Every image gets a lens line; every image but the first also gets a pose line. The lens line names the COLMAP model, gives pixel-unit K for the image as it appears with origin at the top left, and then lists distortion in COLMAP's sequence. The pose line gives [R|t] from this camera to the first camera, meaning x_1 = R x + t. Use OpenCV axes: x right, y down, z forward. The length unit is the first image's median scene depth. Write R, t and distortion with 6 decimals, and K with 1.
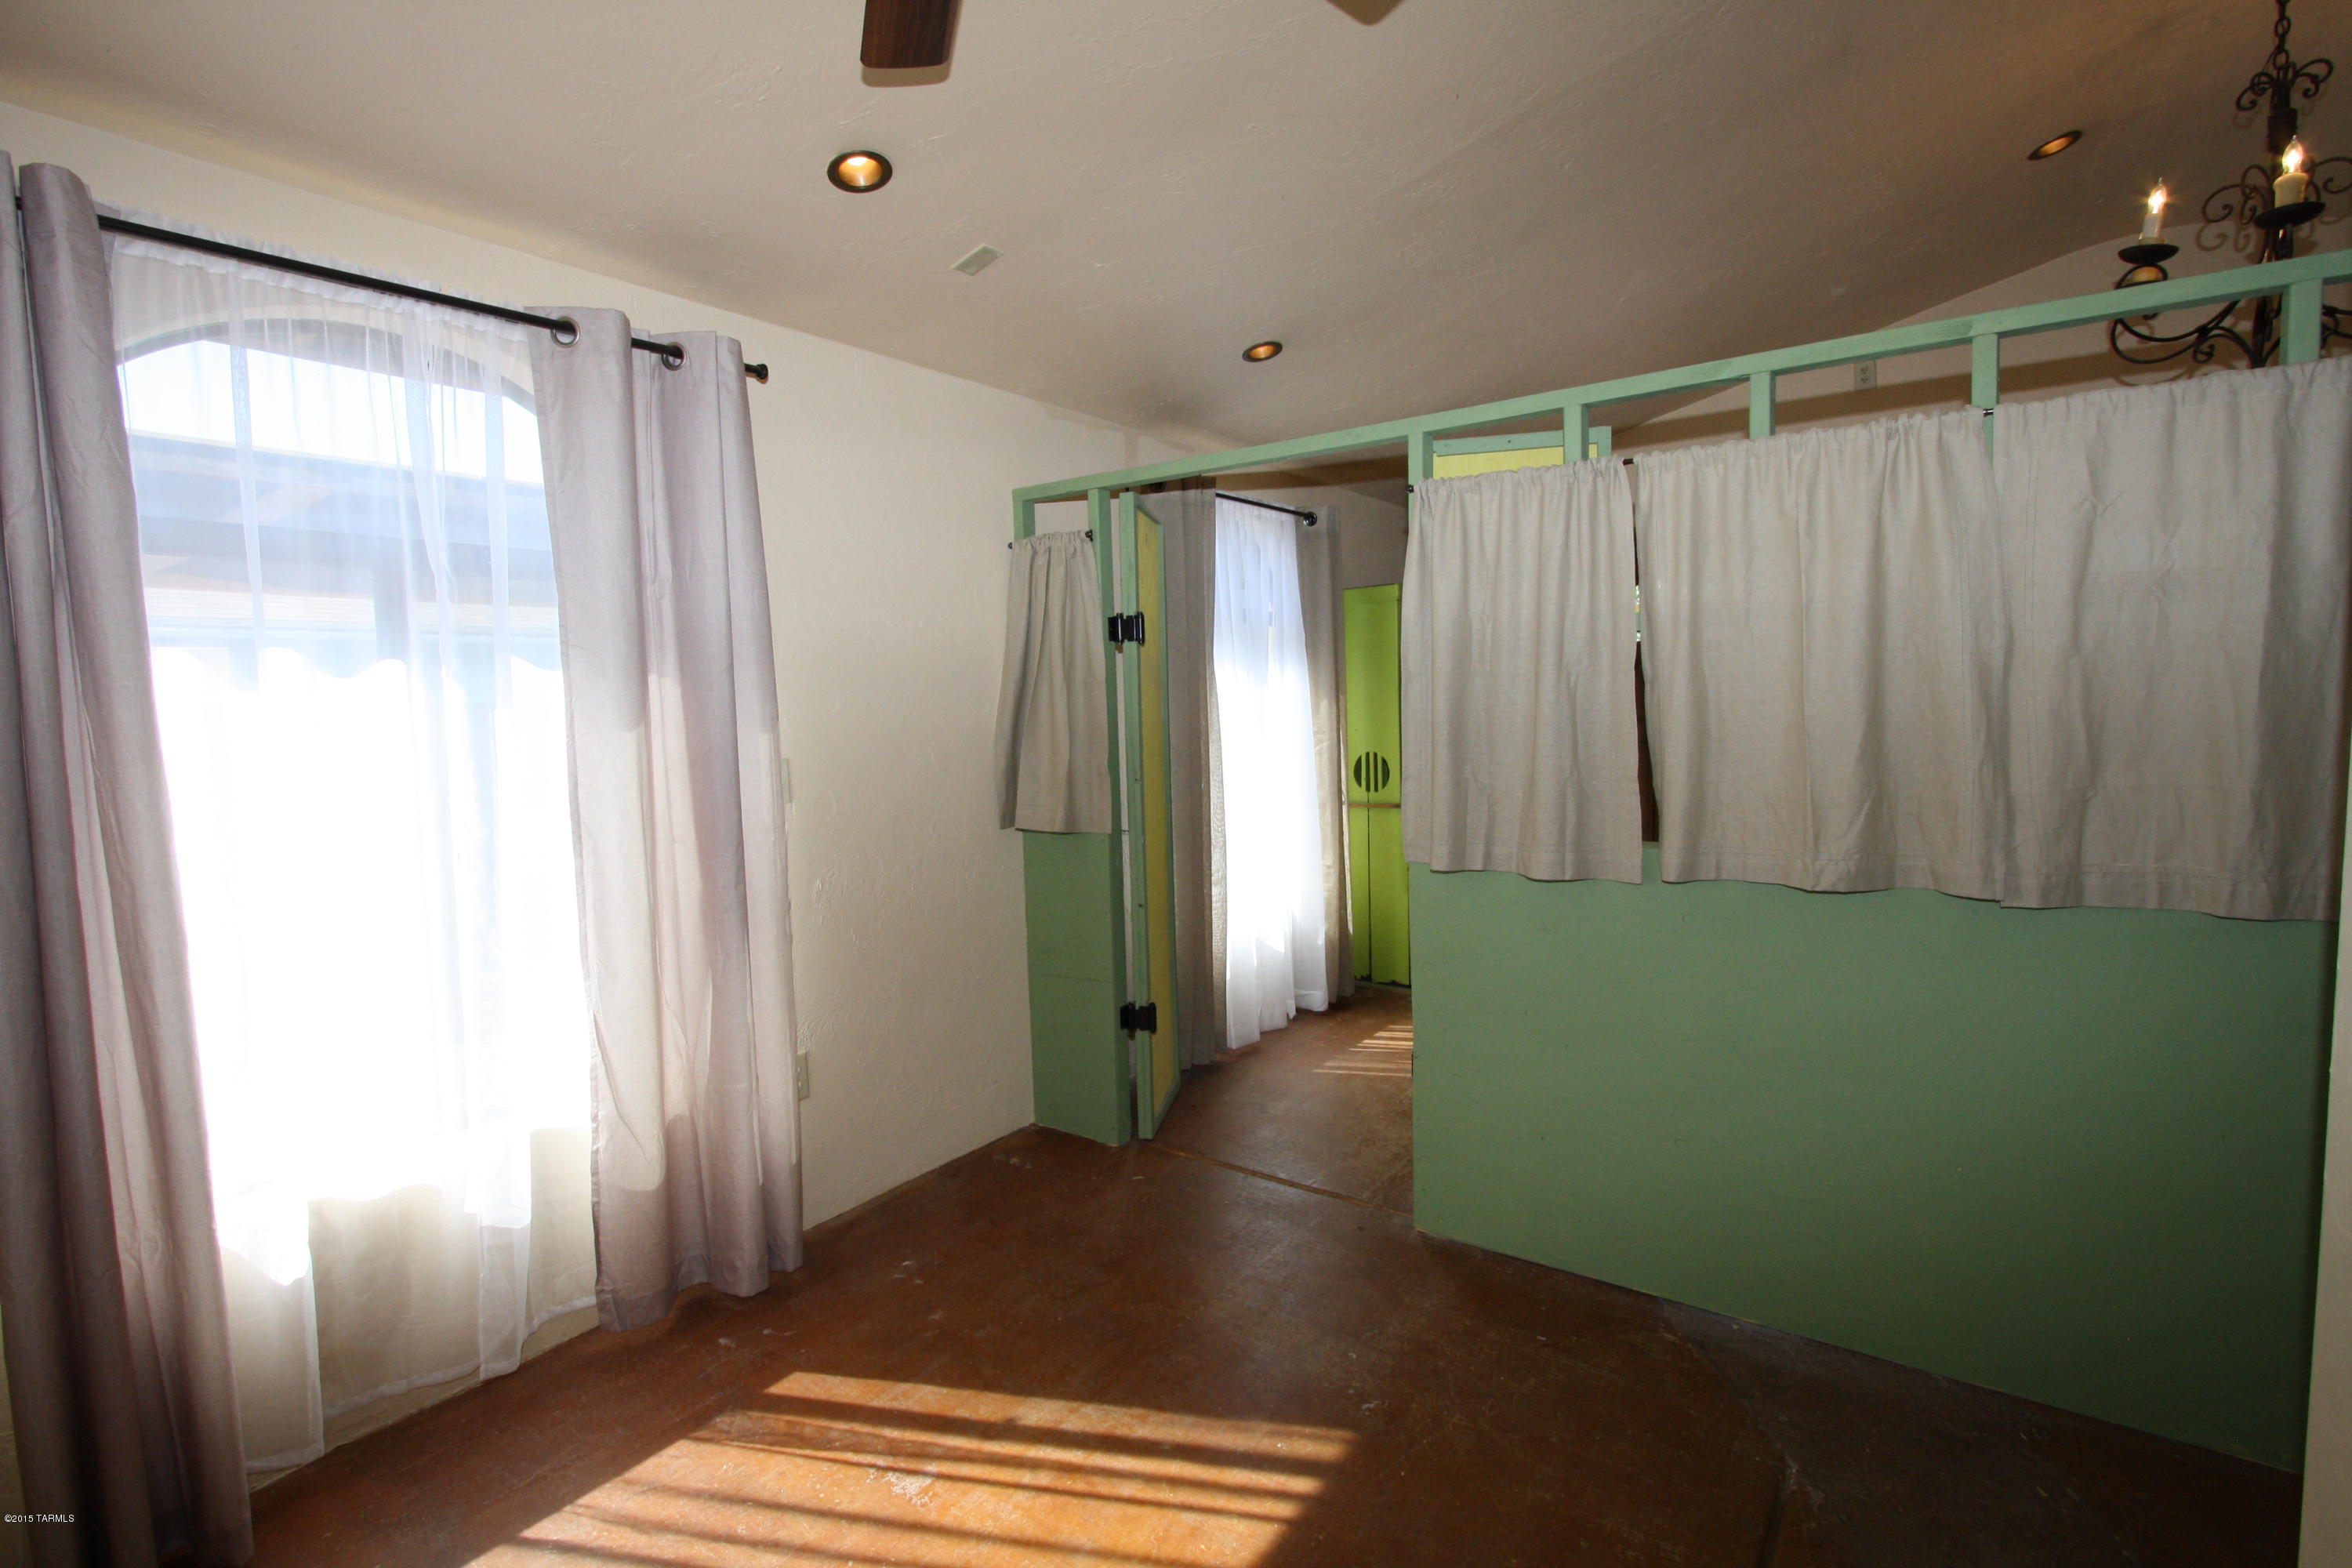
lens RADIAL K [[1094.8, 0, 1183.7], [0, 1094.8, 794.9], [0, 0, 1]] dist [-0.021940, 0.004638]
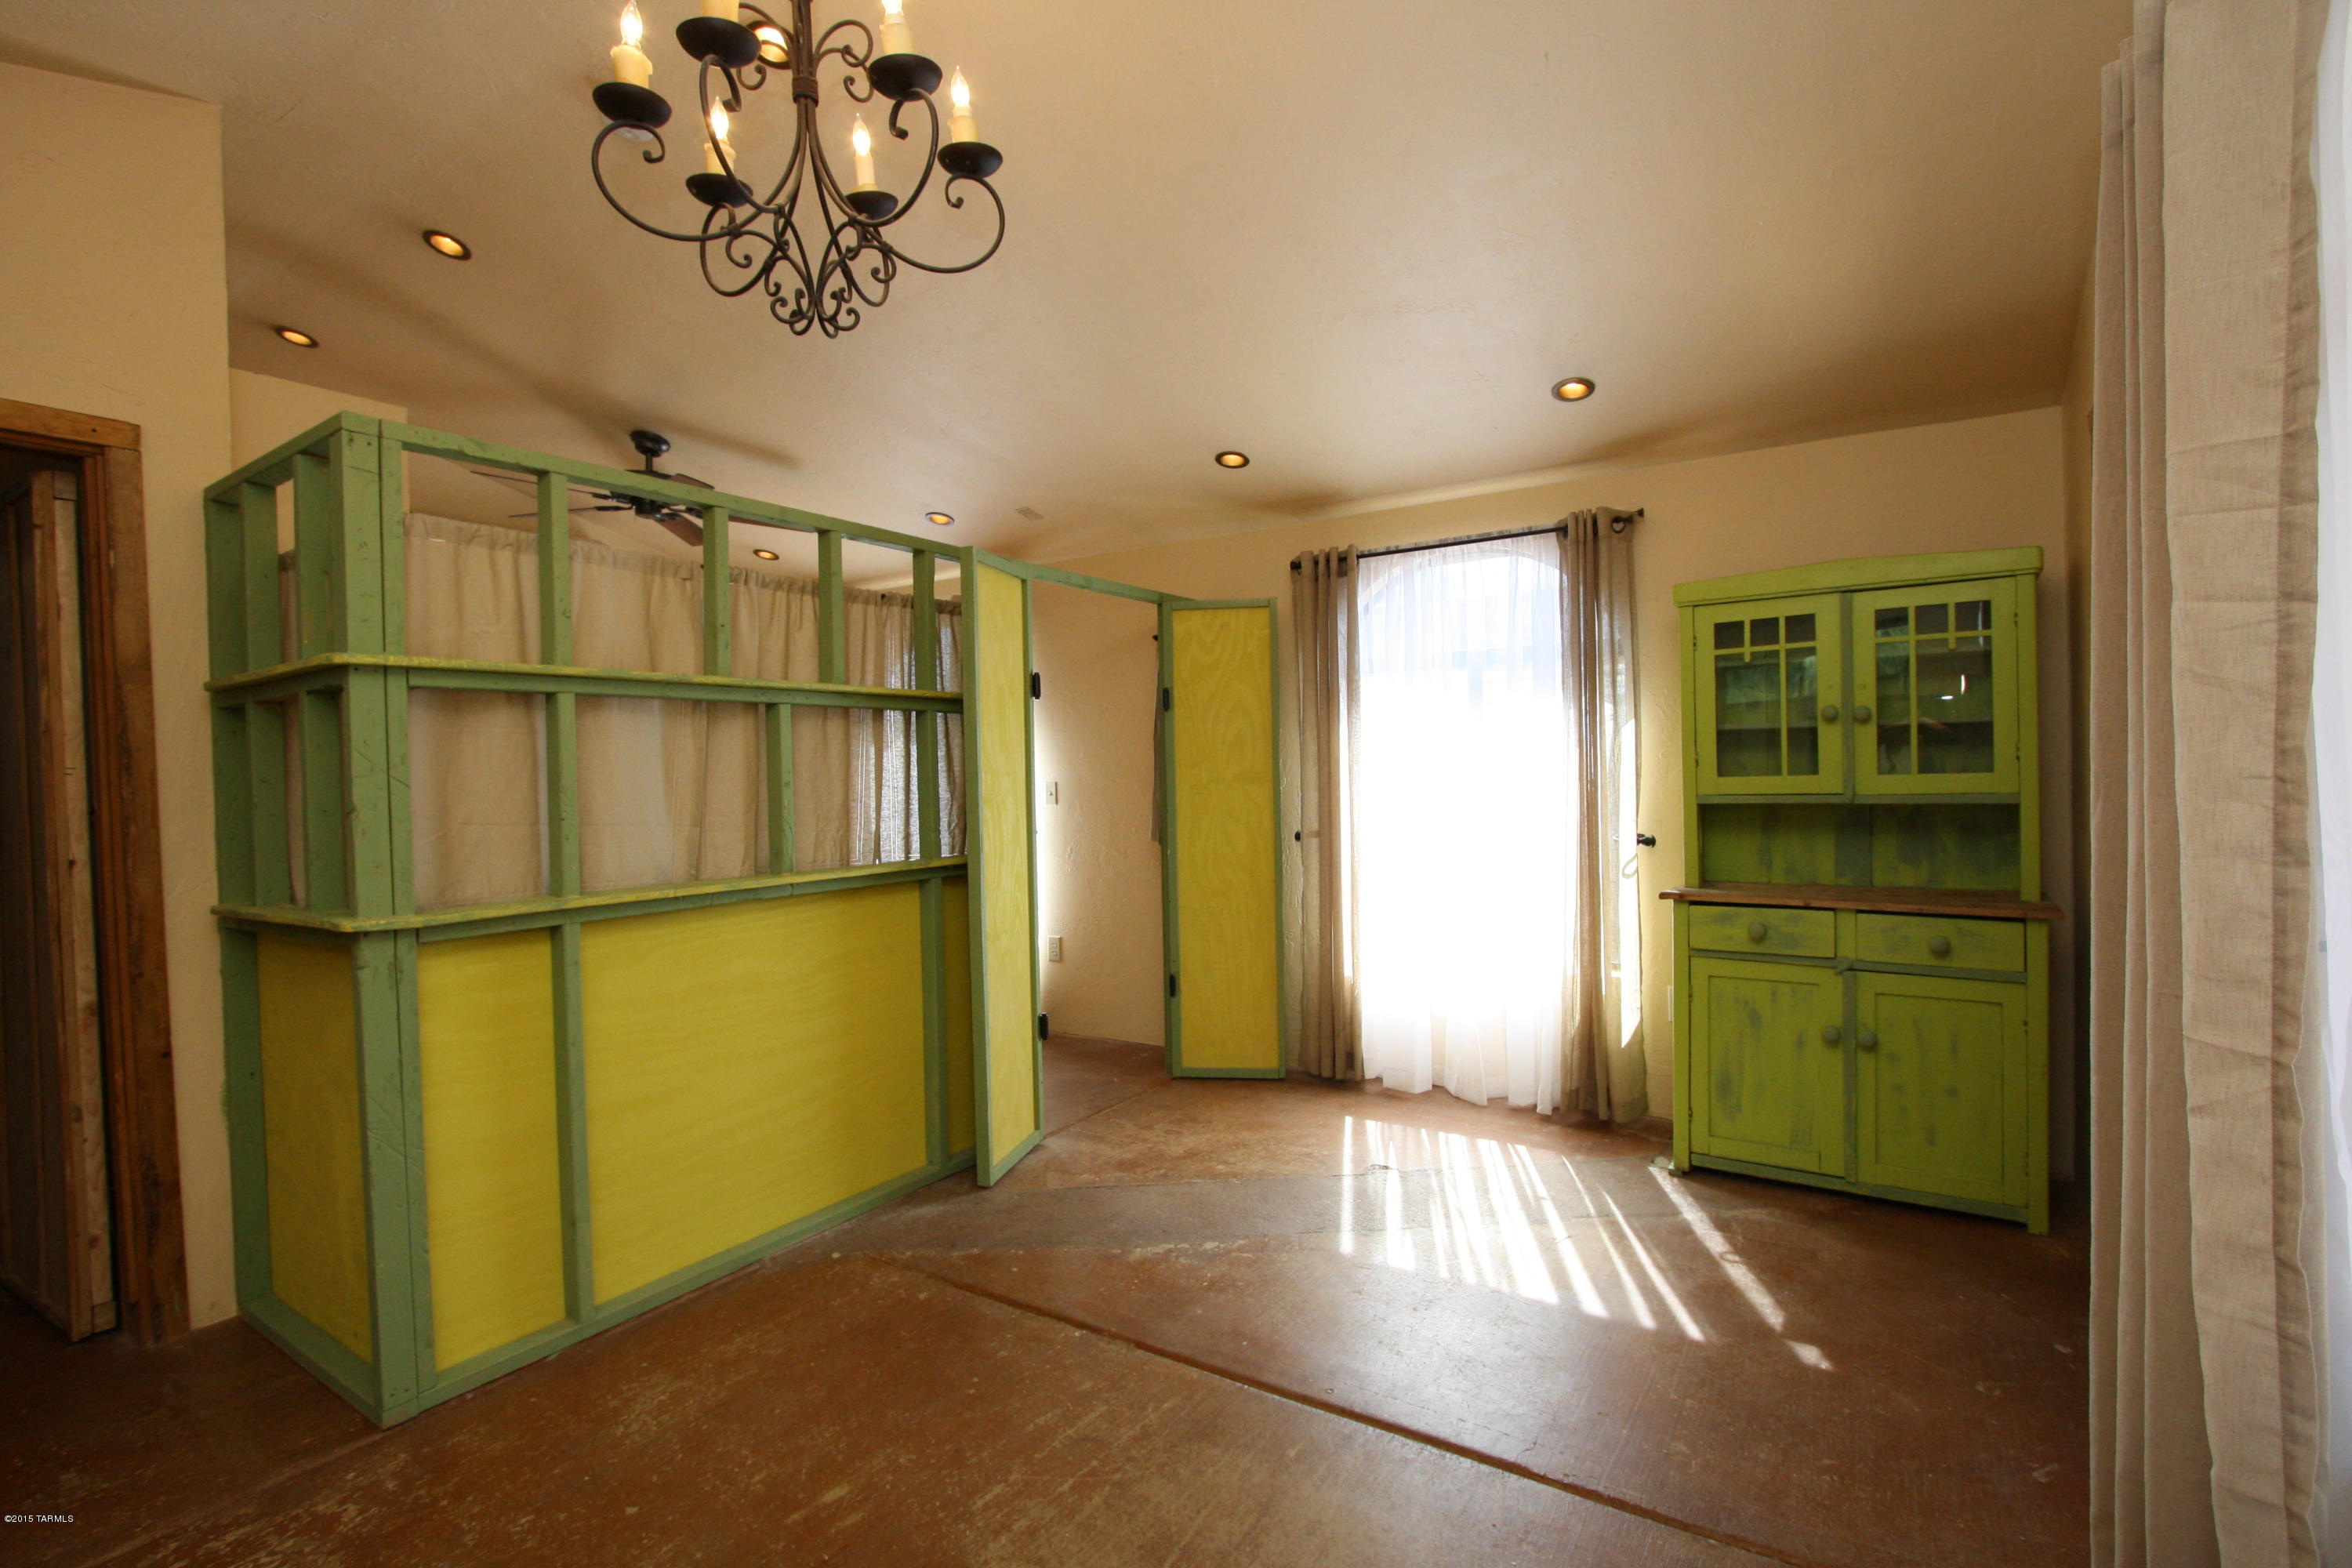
lens RADIAL K [[1094.8, 0, 1176.4], [0, 1094.8, 785.9], [0, 0, 1]] dist [-0.021940, 0.004638]
pose [[0.047781, 0.040066, -0.998054, 1.647339], [-0.070274, 0.996854, 0.036653, -0.112238], [0.996383, 0.068386, 0.050447, 1.159178]]
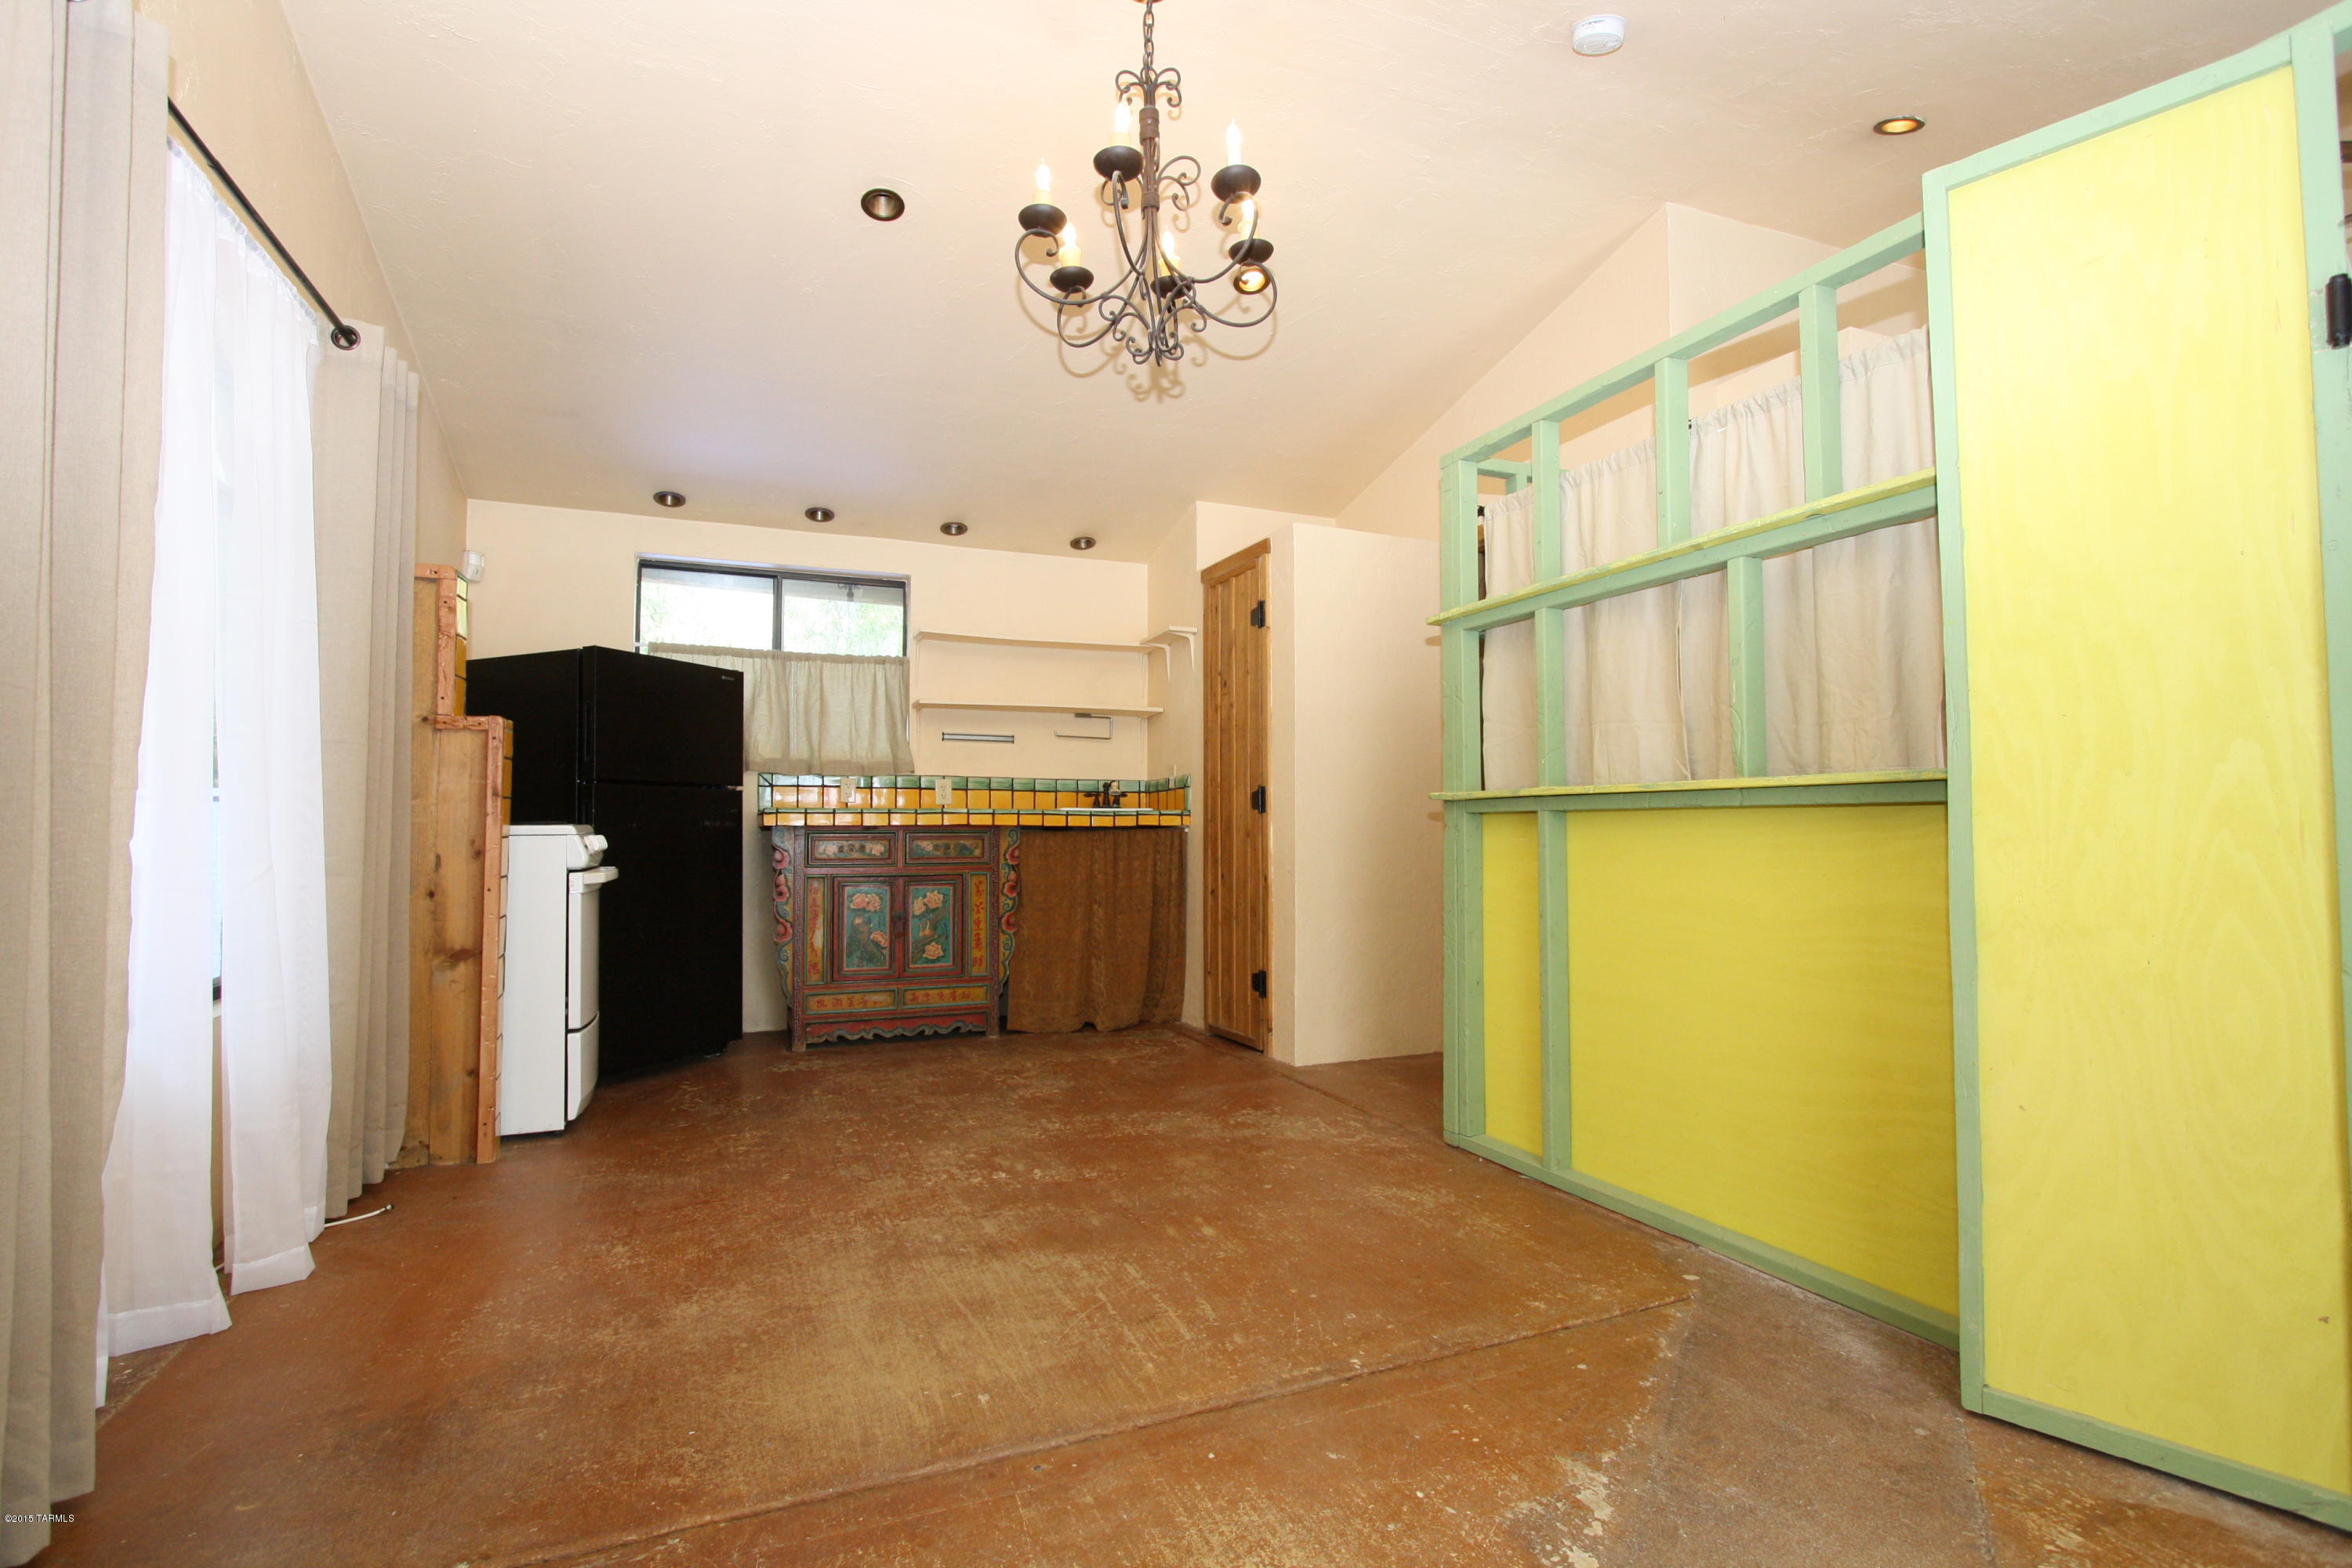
lens RADIAL K [[1094.8, 0, 1178.5], [0, 1094.8, 788.8], [0, 0, 1]] dist [-0.021940, 0.004638]
pose [[-0.856283, 0.048281, 0.514245, 0.450380], [0.072681, 0.996978, 0.027420, -0.000742], [-0.511367, 0.060855, -0.857205, 1.792450]]
